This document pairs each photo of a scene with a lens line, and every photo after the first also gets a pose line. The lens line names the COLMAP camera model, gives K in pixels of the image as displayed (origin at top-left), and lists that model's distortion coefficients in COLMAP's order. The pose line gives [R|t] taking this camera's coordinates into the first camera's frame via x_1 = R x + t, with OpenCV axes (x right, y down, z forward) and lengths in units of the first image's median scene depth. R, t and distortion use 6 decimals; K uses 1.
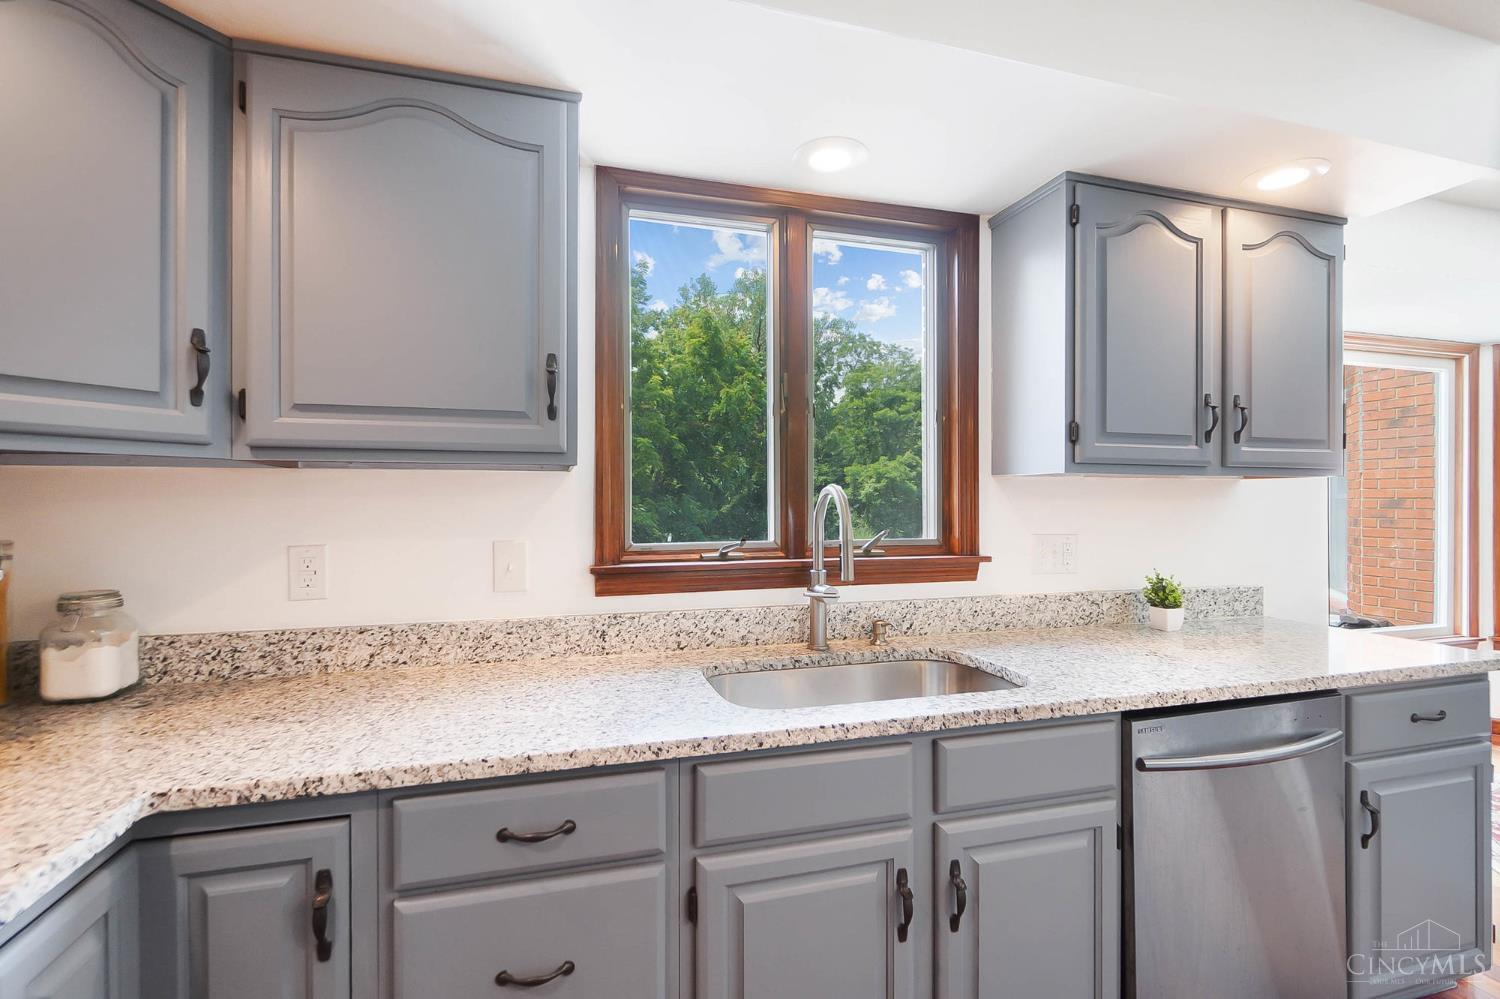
lens RADIAL K [[666.9, 0, 746.0], [0, 666.9, 508.0], [0, 0, 1]] dist [-0.001678, -0.000077]
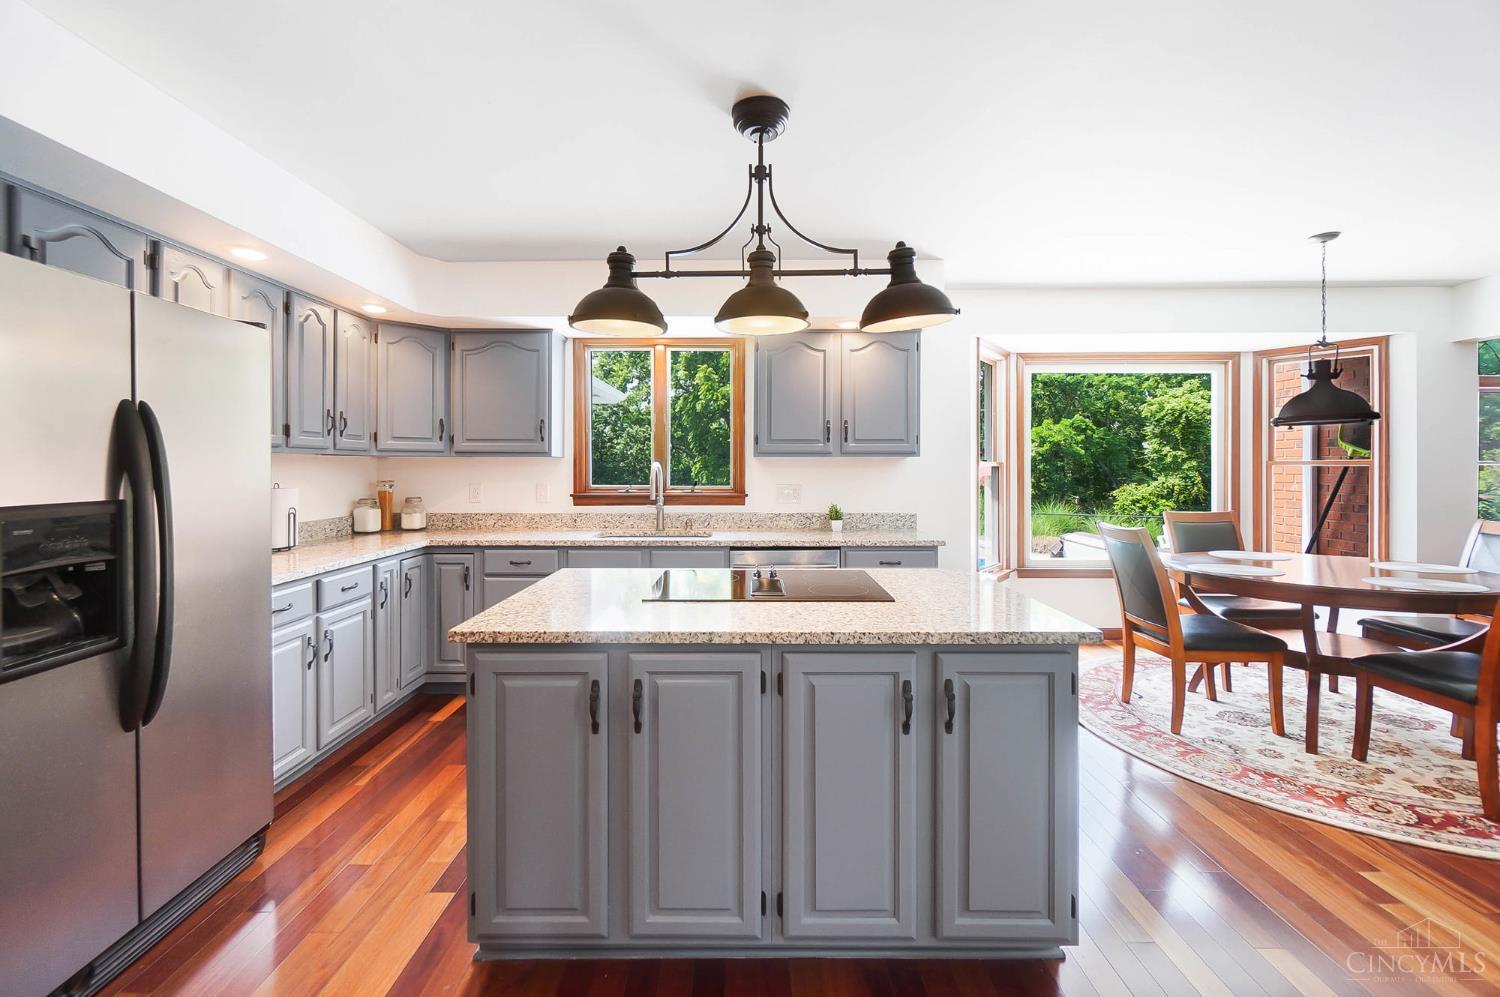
lens RADIAL K [[666.9, 0, 749.7], [0, 666.9, 472.0], [0, 0, 1]] dist [-0.001678, -0.000077]
pose [[0.961426, 0.003431, -0.275043, 1.354313], [-0.003261, 0.999994, 0.001074, -0.002147], [0.275045, -0.000136, 0.961431, -1.529986]]
